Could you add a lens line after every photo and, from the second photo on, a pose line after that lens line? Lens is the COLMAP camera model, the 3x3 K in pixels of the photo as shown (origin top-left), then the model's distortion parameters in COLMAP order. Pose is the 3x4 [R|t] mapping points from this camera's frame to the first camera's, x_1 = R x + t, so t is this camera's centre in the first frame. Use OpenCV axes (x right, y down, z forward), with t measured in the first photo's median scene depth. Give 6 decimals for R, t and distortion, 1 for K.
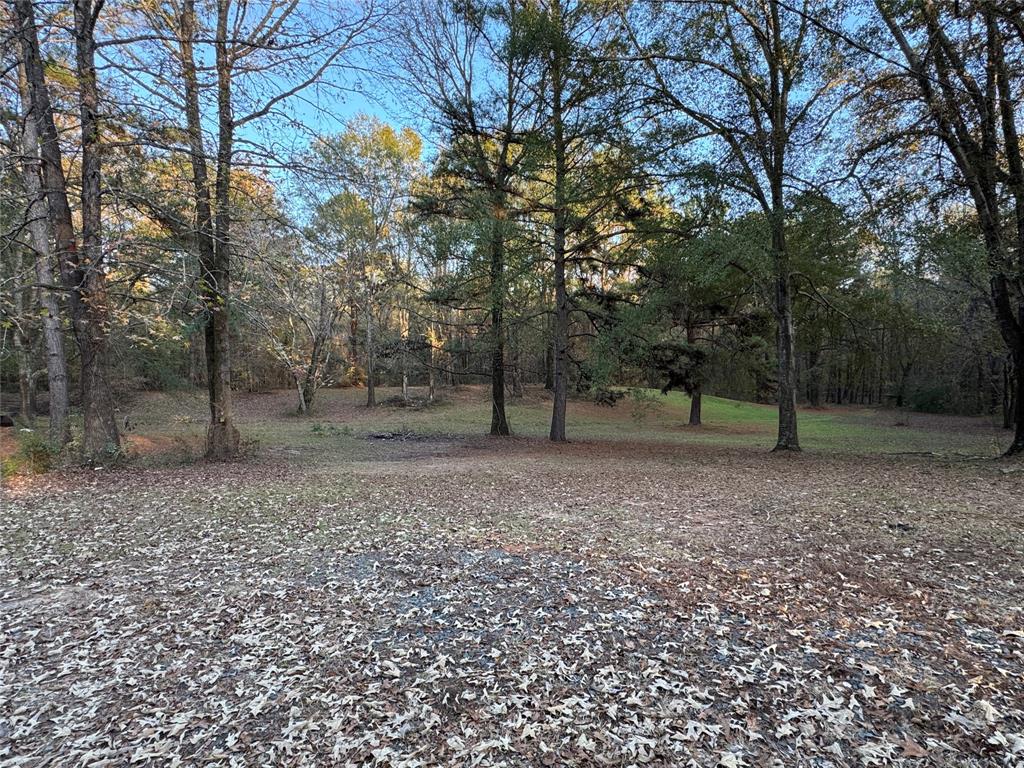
lens RADIAL K [[569.5, 0, 512.0], [0, 569.5, 384.3], [0, 0, 1]] dist [-0.005342, 0.002682]
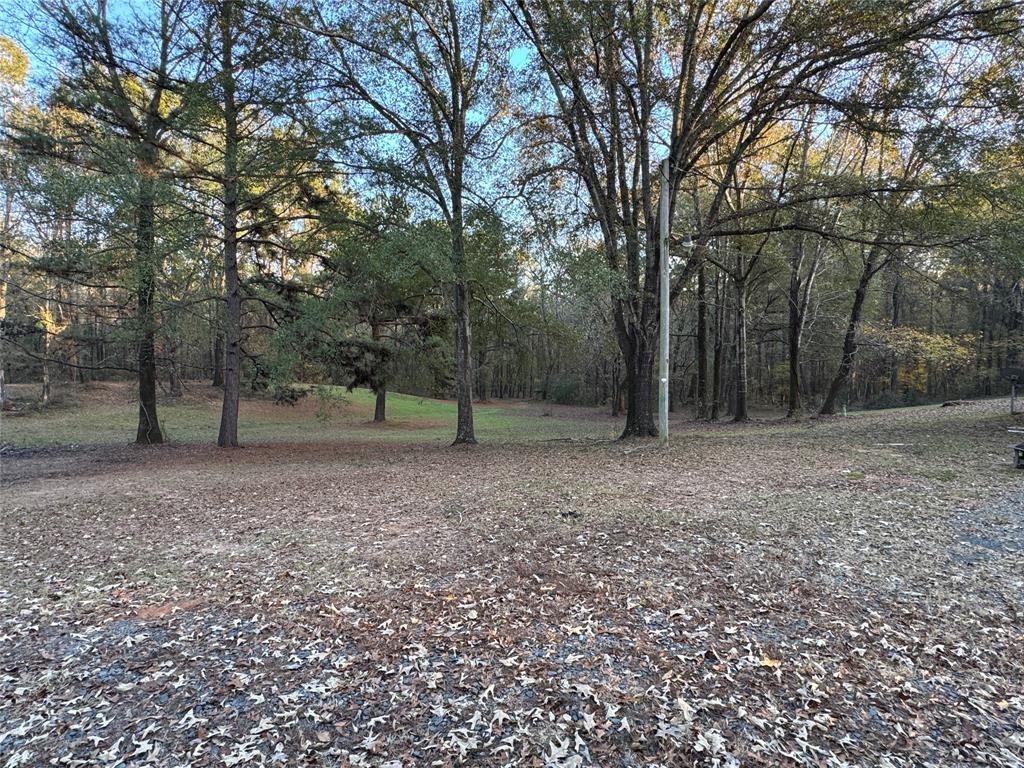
lens RADIAL K [[569.5, 0, 510.2], [0, 569.5, 385.2], [0, 0, 1]] dist [-0.005342, 0.002682]
pose [[0.858287, -0.001334, 0.513168, 0.005324], [-0.002639, 0.999972, 0.007014, -0.002199], [-0.513163, -0.007374, 0.858260, 0.036363]]
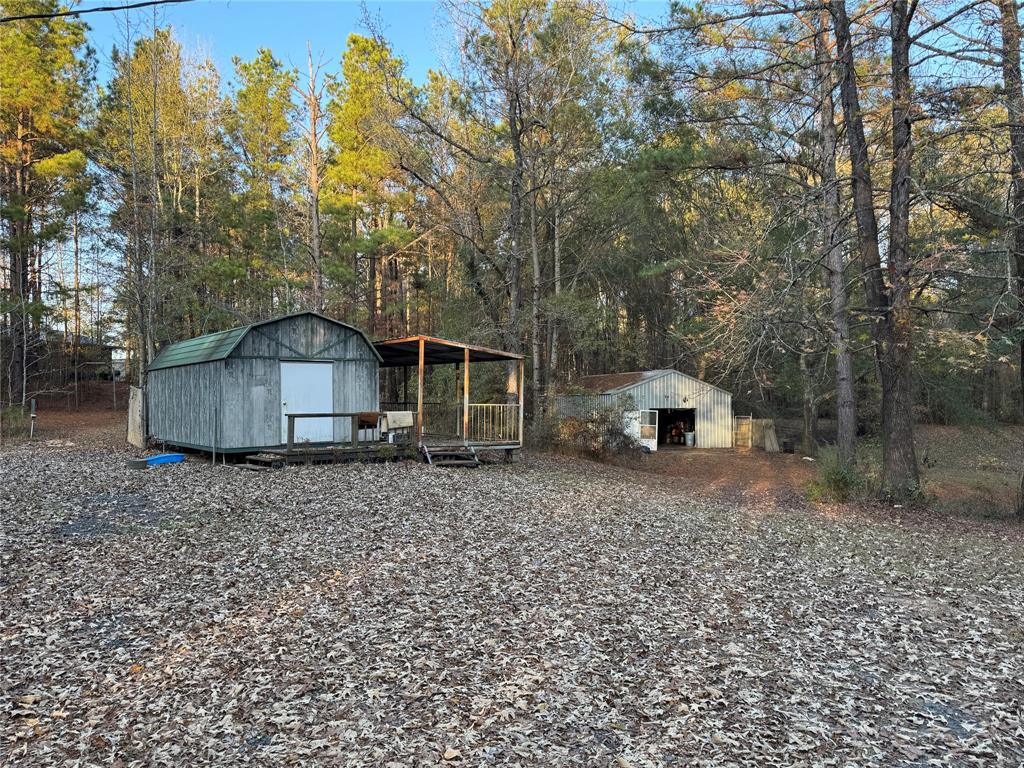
lens RADIAL K [[757.2, 0, 513.9], [0, 757.2, 388.0], [0, 0, 1]] dist [0.009150, 0.003082]
pose [[0.483525, 0.006128, -0.875309, 0.019267], [-0.039429, 0.999113, -0.014786, 0.002529], [0.874442, 0.041662, 0.483338, -0.082054]]
